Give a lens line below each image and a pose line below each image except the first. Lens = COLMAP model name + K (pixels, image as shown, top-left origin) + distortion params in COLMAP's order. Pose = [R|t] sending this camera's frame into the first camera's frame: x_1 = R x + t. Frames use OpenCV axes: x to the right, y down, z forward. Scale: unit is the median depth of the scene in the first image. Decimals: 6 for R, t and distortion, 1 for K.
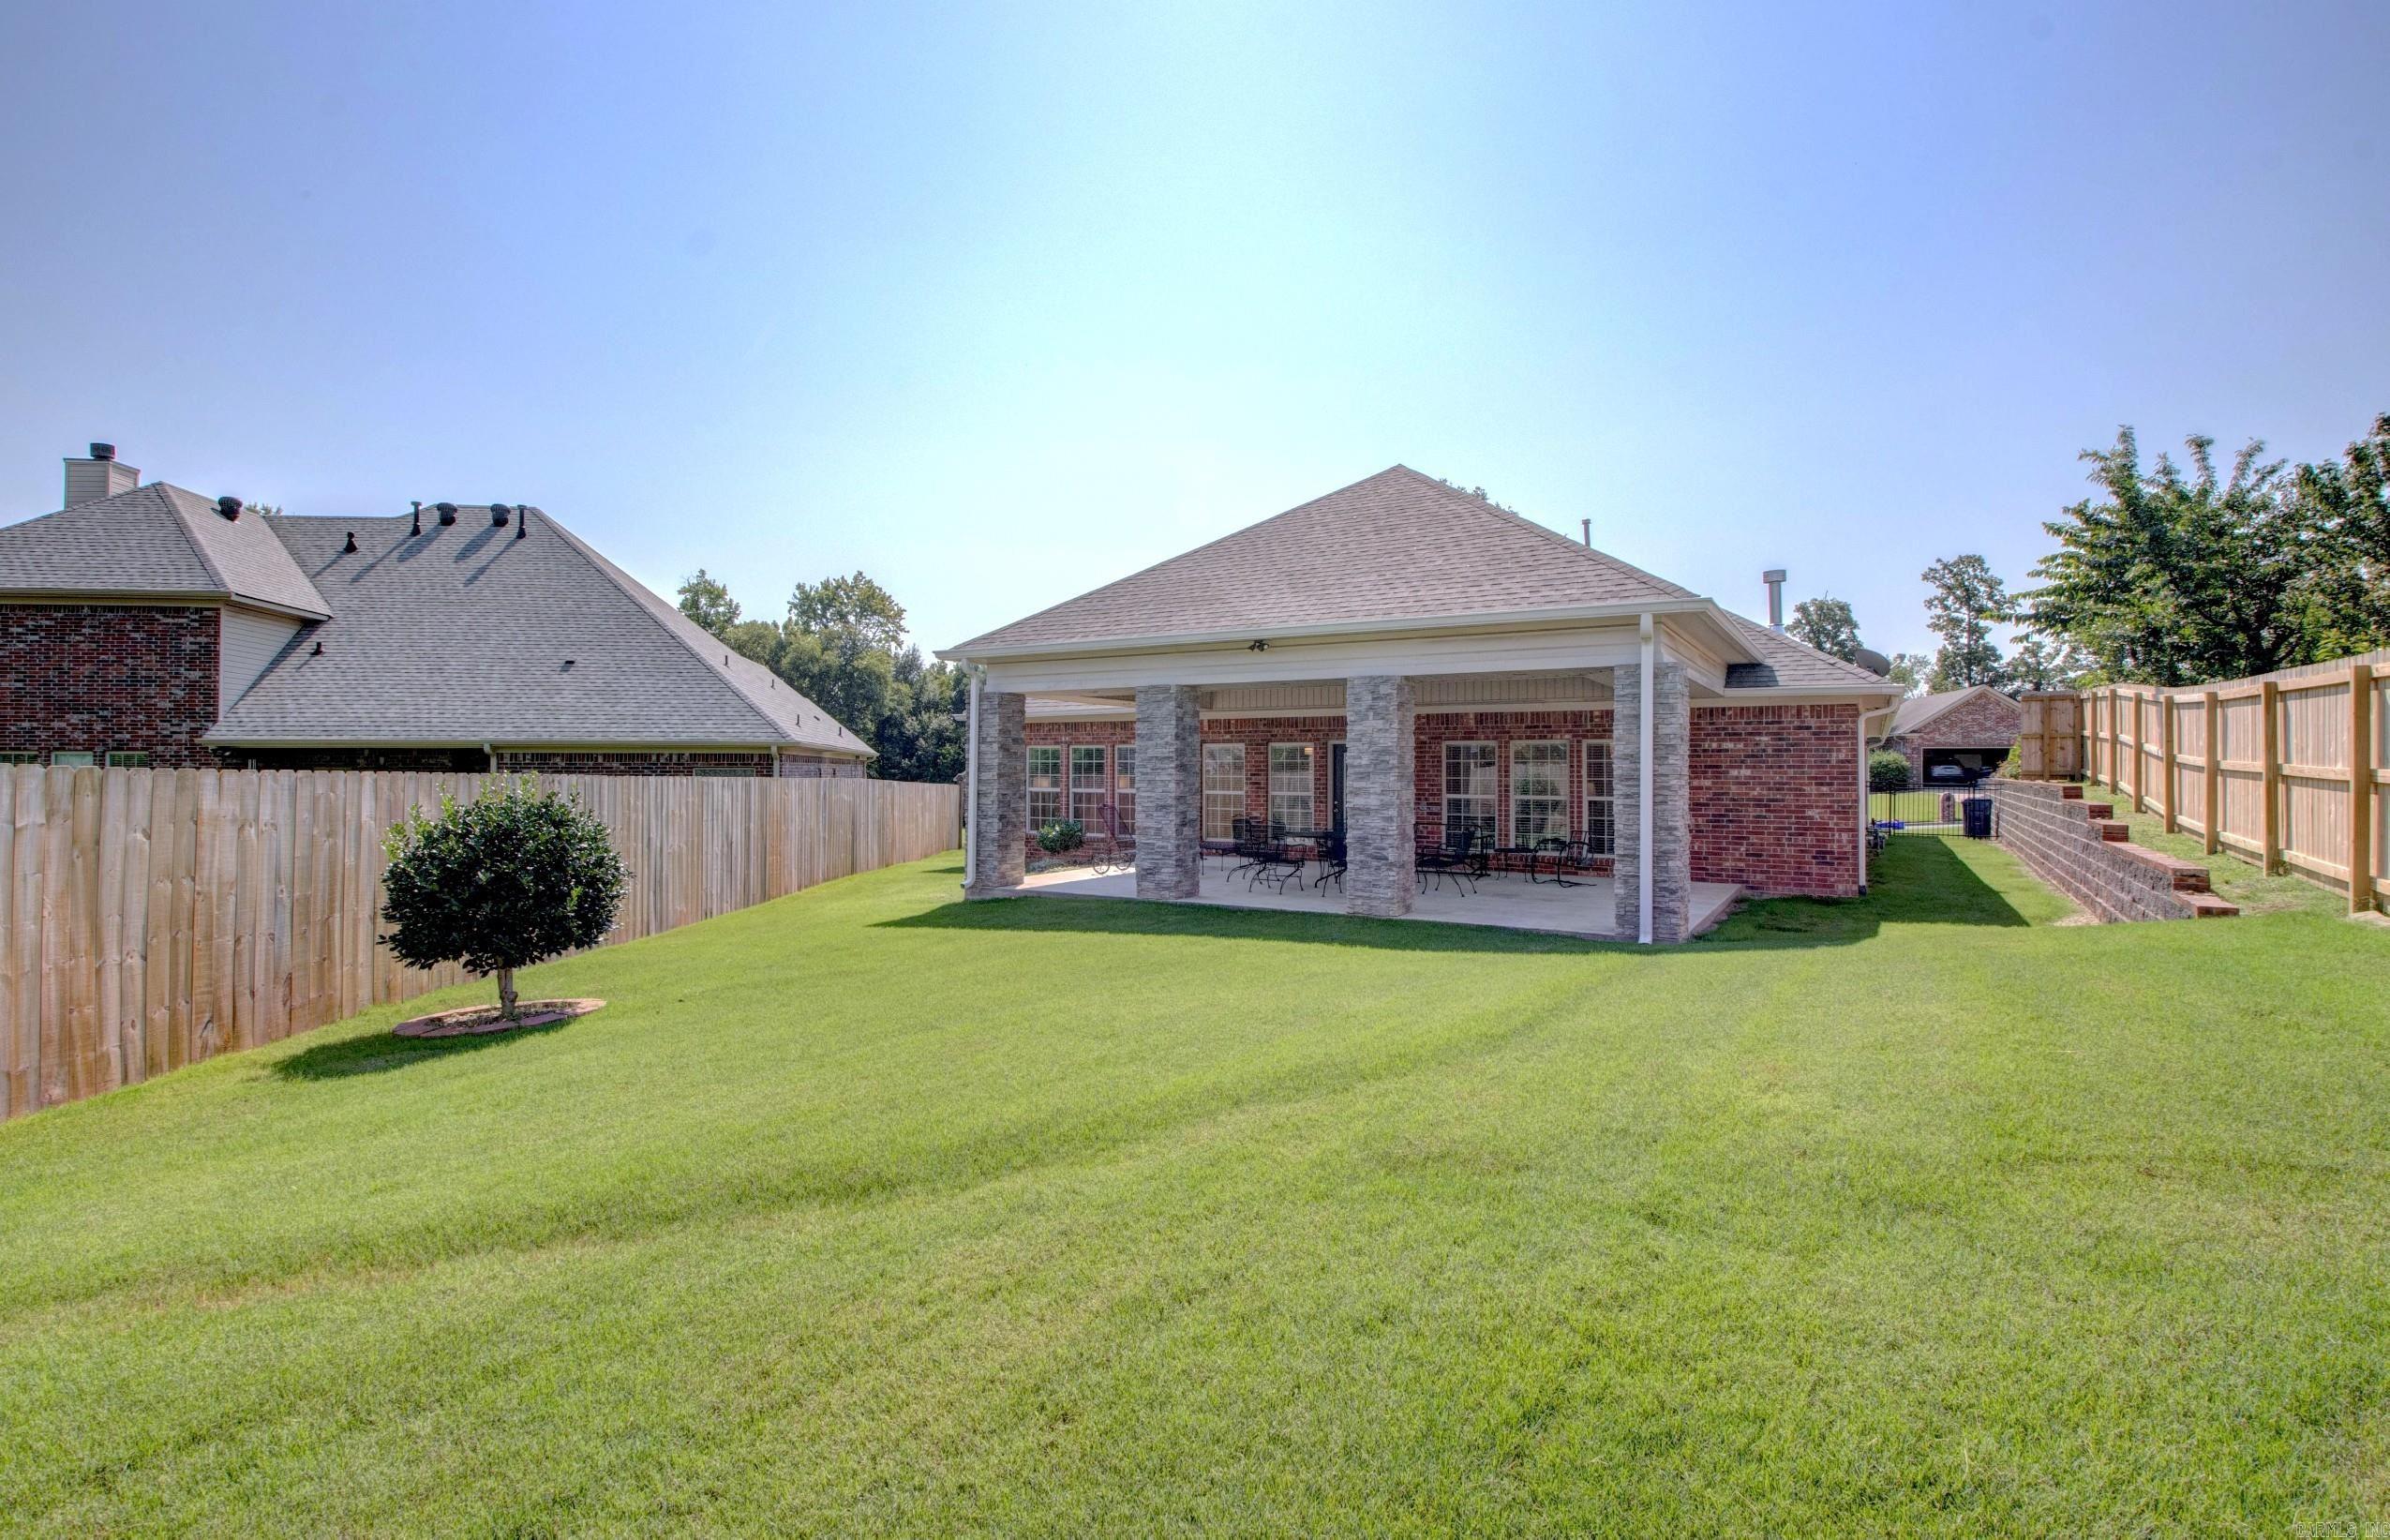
lens RADIAL K [[1125.5, 0, 1193.7], [0, 1125.5, 767.9], [0, 0, 1]] dist [-0.004332, -0.010698]
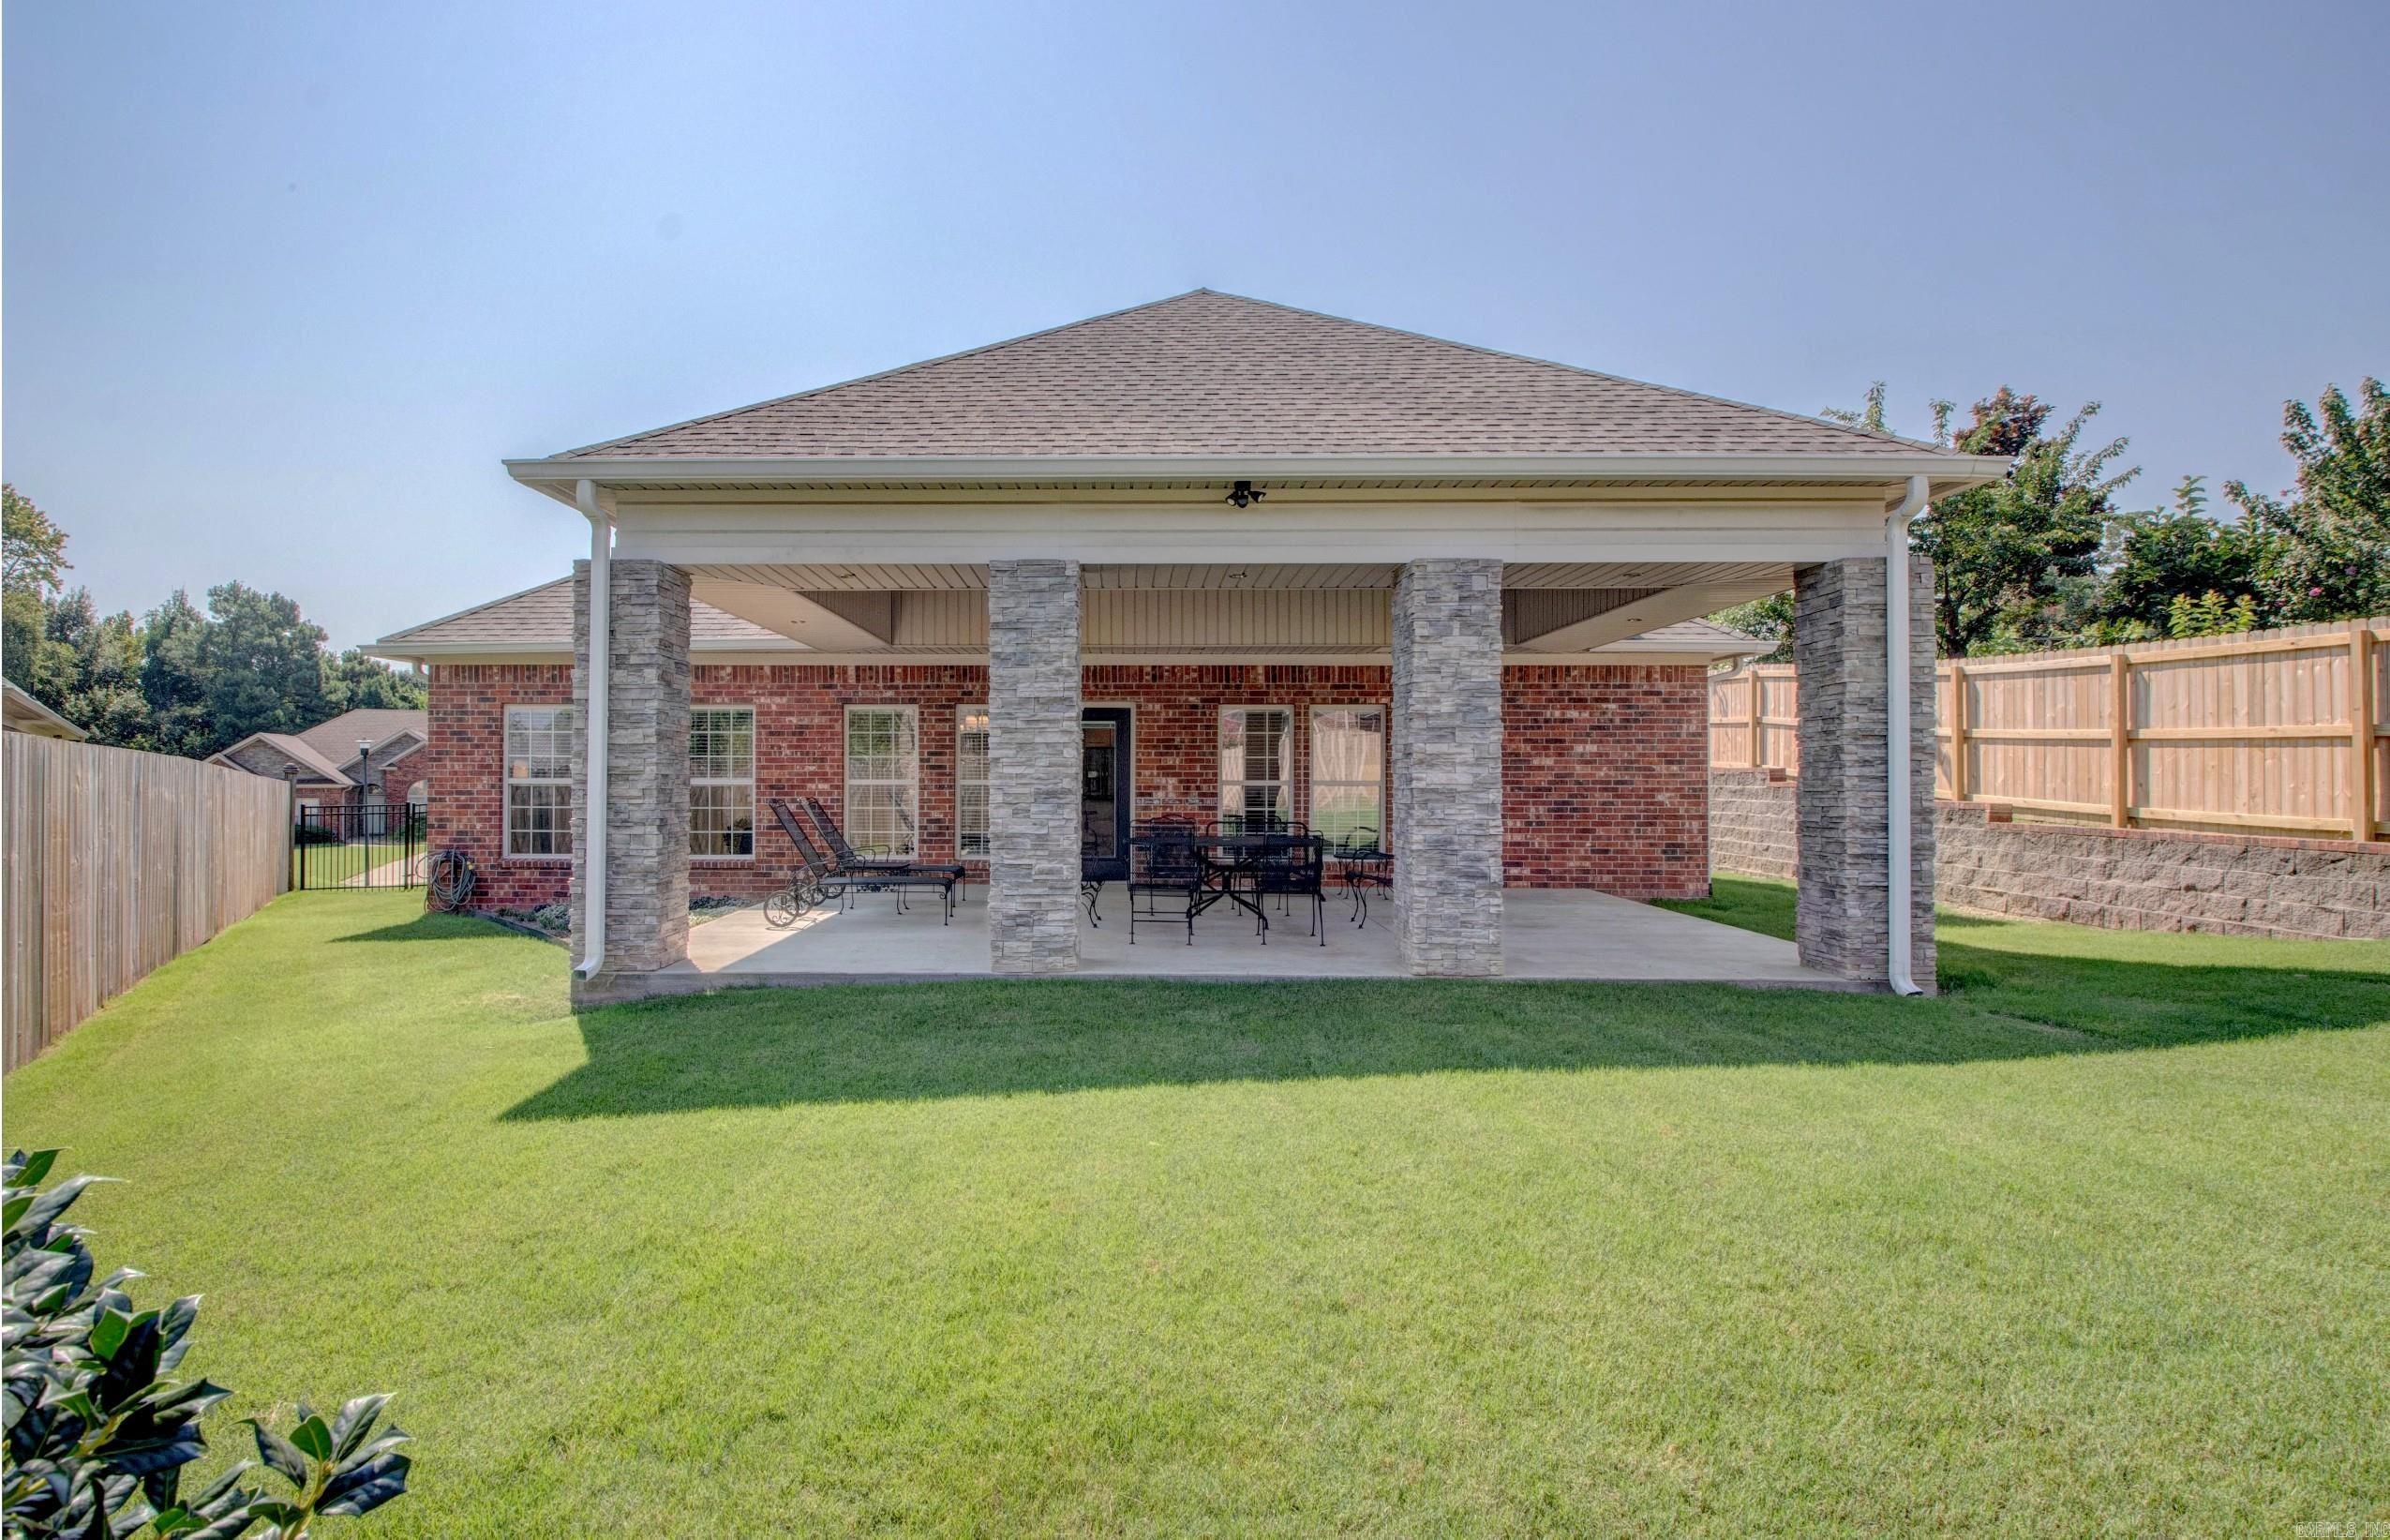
lens RADIAL K [[1268.0, 0, 1195.4], [0, 1268.0, 771.2], [0, 0, 1]] dist [-0.029503, -0.002463]
pose [[0.879263, -0.003925, 0.476320, -0.190419], [0.002799, 0.999991, 0.003074, 0.017219], [-0.476328, -0.001370, 0.879266, 0.354947]]
